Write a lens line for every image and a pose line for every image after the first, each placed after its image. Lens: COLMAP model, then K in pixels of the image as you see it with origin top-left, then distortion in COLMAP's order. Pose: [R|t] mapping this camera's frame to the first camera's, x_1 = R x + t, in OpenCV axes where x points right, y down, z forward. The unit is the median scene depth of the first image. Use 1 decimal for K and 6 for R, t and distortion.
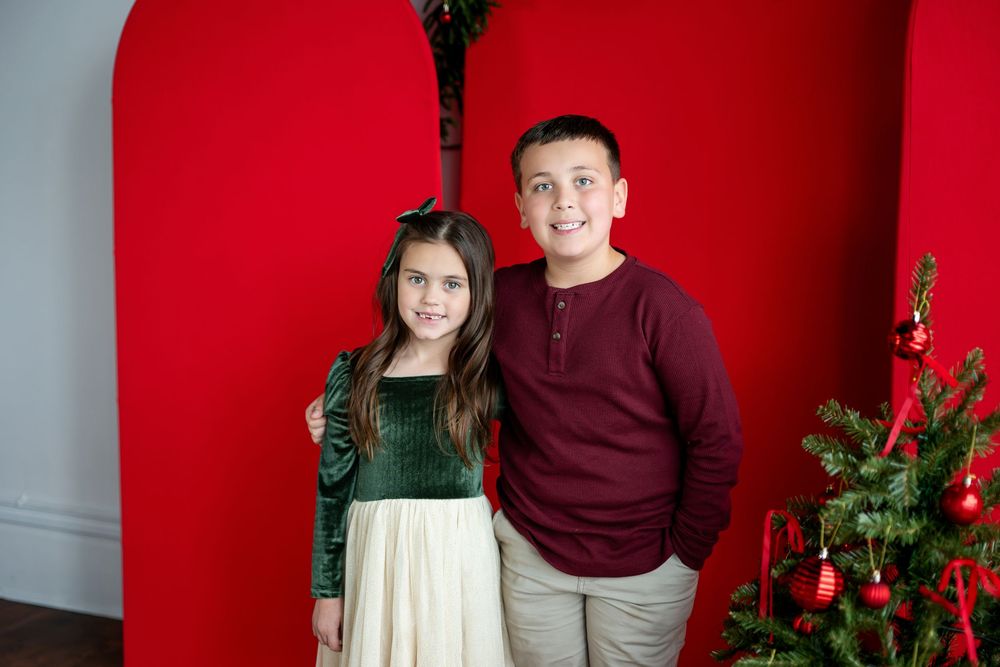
lens RADIAL K [[1426.6, 0, 460.0], [0, 1426.6, 308.1], [0, 0, 1]] dist [-0.006876, 0.000000]
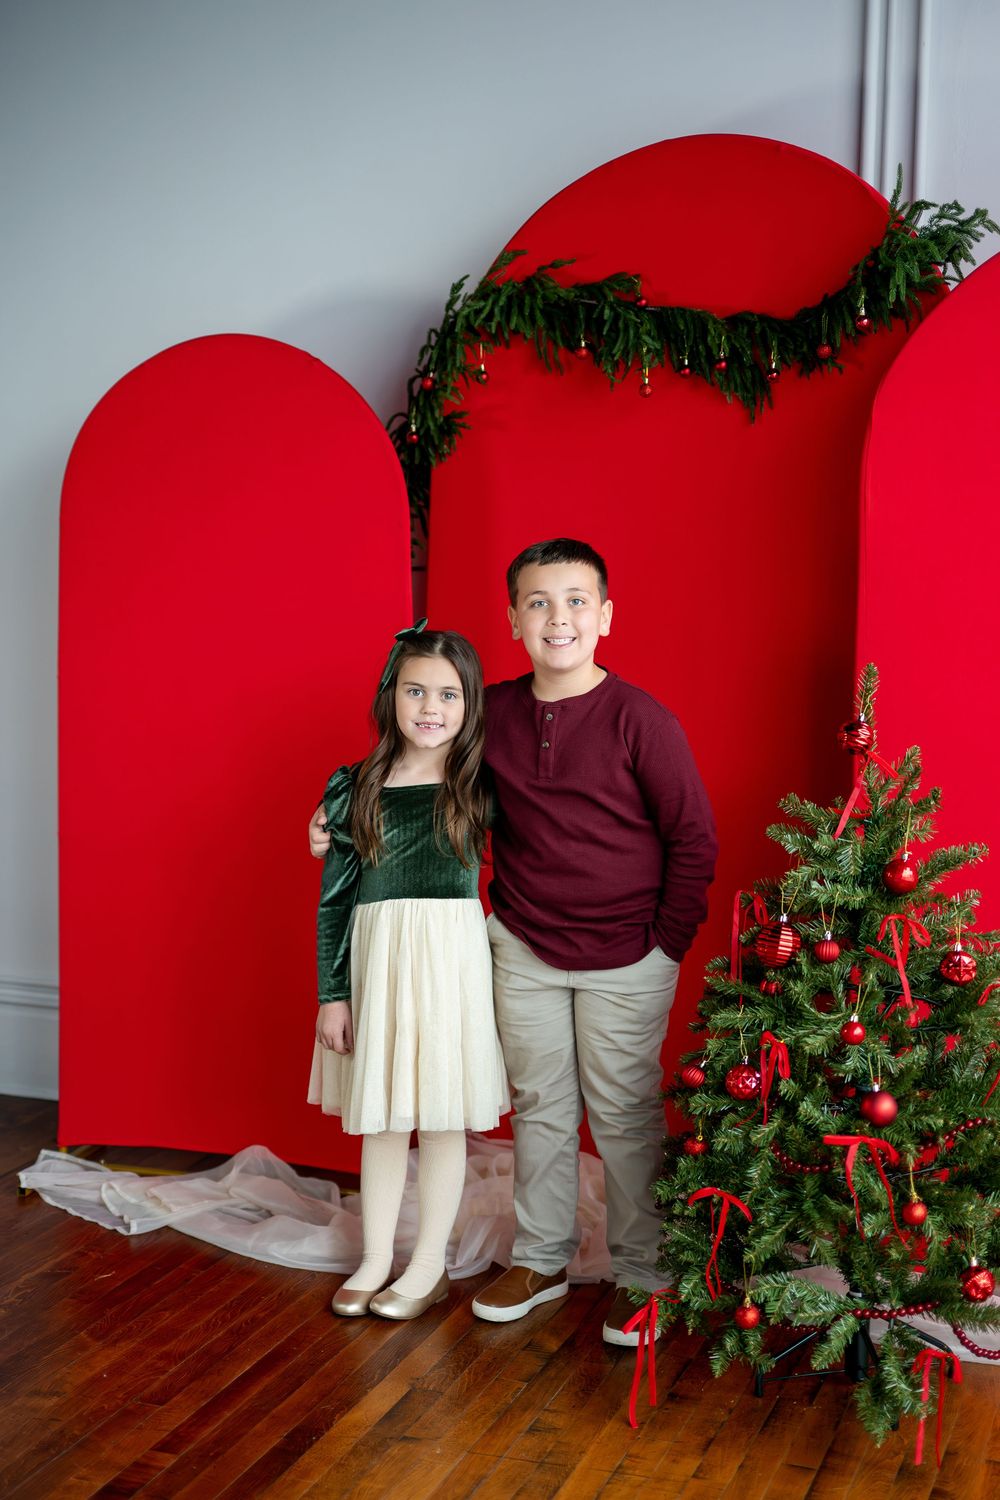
lens RADIAL K [[2140.0, 0, 502.5], [0, 2140.0, 750.6], [0, 0, 1]] dist [-0.006876, 0.000000]
pose [[0.996402, -0.009370, 0.084233, -0.102612], [0.011623, 0.999587, -0.026301, 0.066319], [-0.083952, 0.027185, 0.996099, -0.620331]]
